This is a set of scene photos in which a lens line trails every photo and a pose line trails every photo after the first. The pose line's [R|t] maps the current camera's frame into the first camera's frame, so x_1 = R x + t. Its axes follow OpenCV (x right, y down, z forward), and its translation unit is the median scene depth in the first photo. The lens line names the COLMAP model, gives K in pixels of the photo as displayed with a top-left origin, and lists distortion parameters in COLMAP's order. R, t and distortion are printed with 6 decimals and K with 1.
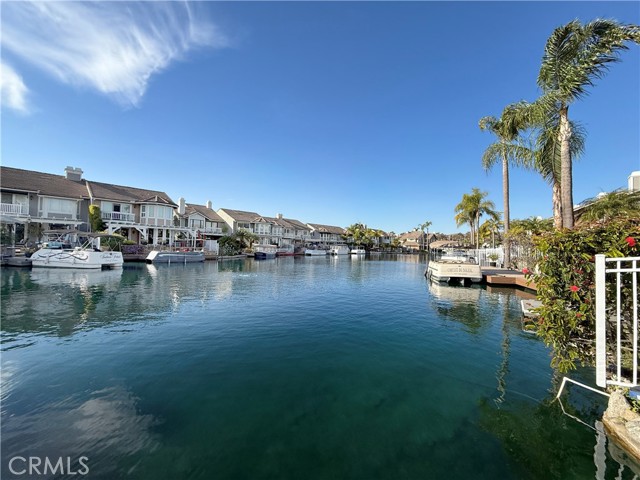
lens RADIAL K [[261.7, 0, 319.2], [0, 261.7, 242.9], [0, 0, 1]] dist [0.011374, -0.000092]
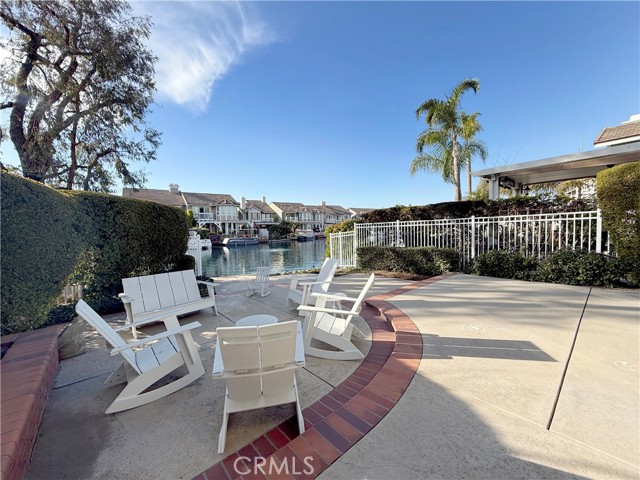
lens RADIAL K [[255.4, 0, 320.0], [0, 255.4, 240.0], [0, 0, 1]] dist [-0.002420, -0.000203]
pose [[0.976678, -0.039828, -0.210981, 0.119028], [0.051772, 0.997336, 0.051393, -0.003918], [0.208372, -0.061117, 0.976138, -0.185211]]
